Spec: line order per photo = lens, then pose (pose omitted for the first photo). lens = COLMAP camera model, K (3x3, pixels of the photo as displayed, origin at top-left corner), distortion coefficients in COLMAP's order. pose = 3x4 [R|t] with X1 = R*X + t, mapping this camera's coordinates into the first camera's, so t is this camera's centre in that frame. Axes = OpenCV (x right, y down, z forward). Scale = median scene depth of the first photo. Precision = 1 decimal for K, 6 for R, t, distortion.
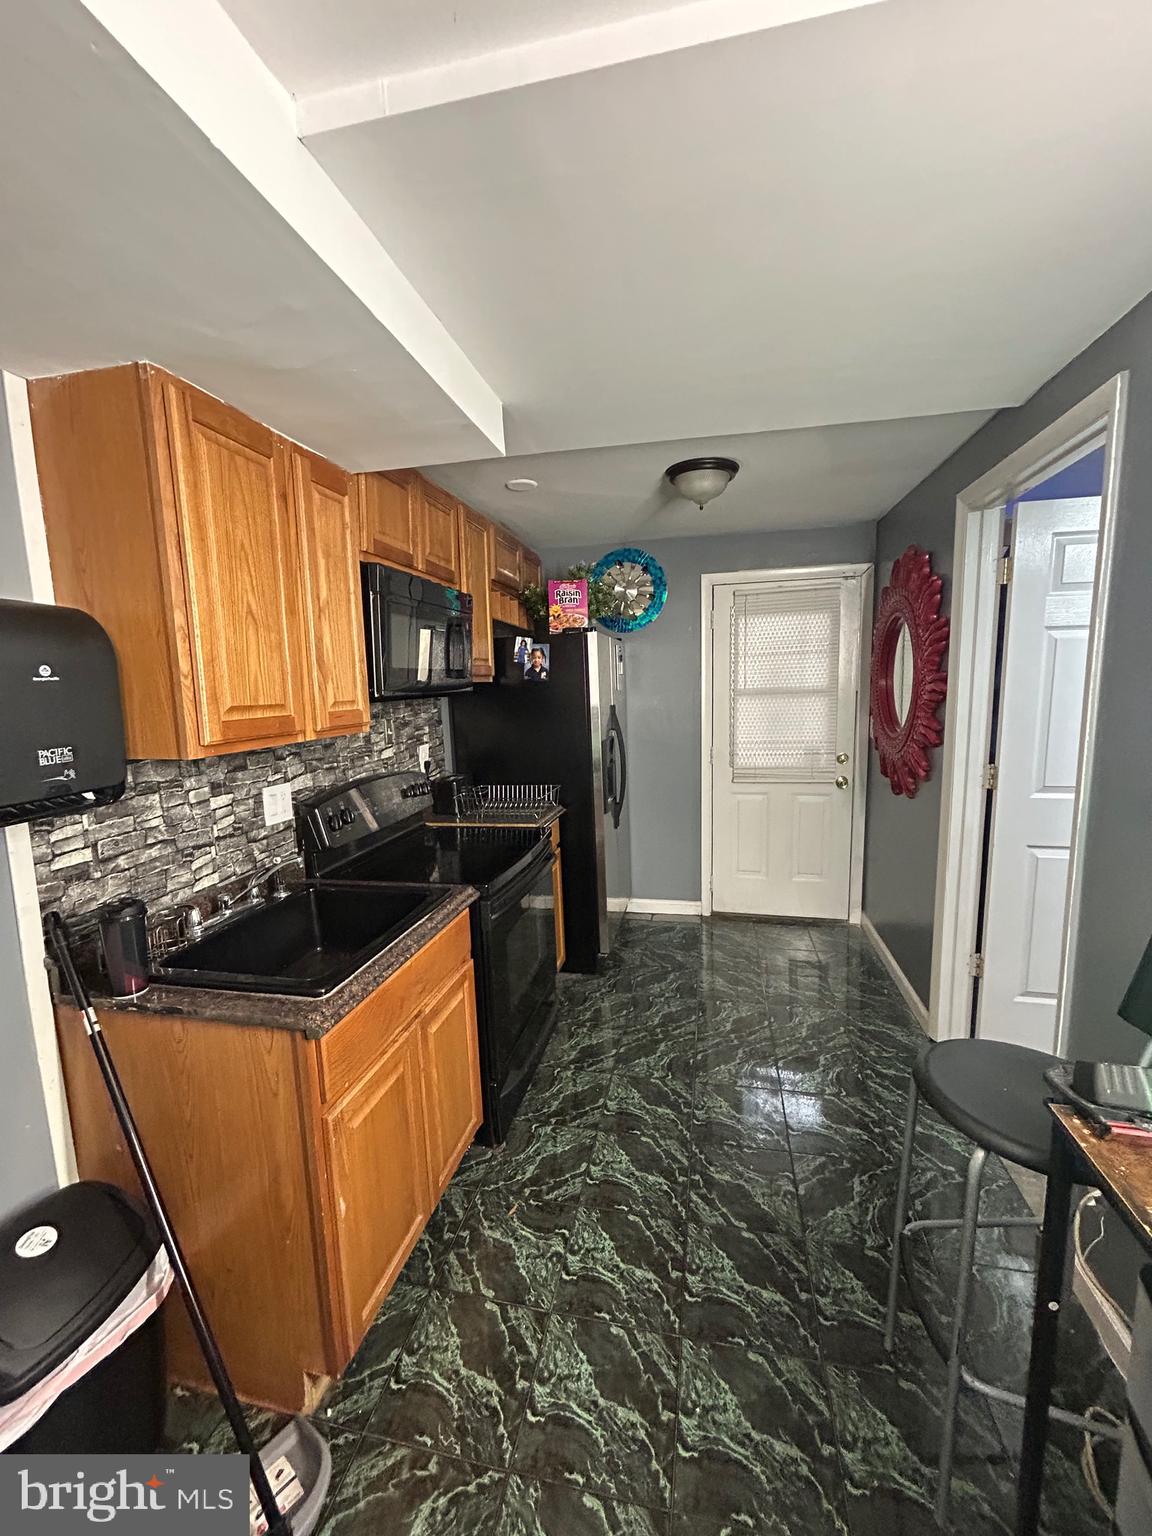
lens RADIAL K [[618.7, 0, 573.4], [0, 618.7, 767.3], [0, 0, 1]] dist [0.004404, 0.000678]
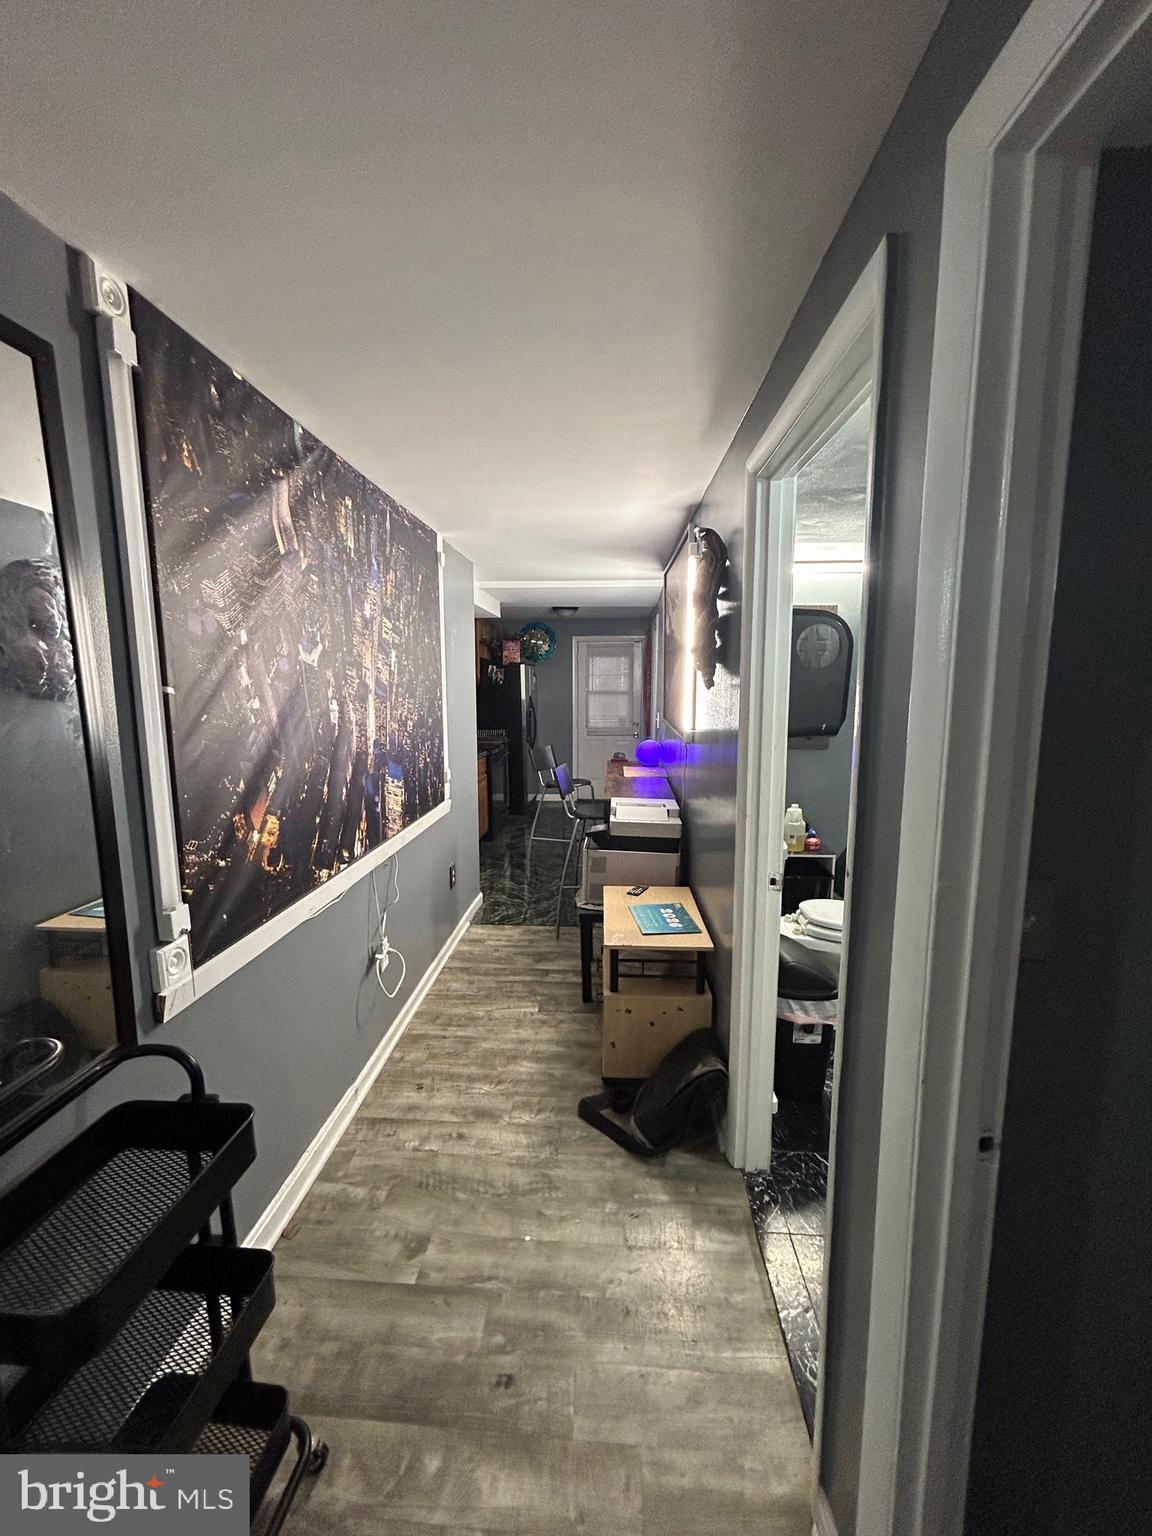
lens RADIAL K [[618.7, 0, 583.0], [0, 618.7, 764.7], [0, 0, 1]] dist [0.004404, 0.000678]
pose [[0.987575, 0.009949, 0.156834, -0.093487], [-0.009660, 0.999950, -0.002600, 0.145046], [-0.156852, 0.001052, 0.987622, -1.189215]]
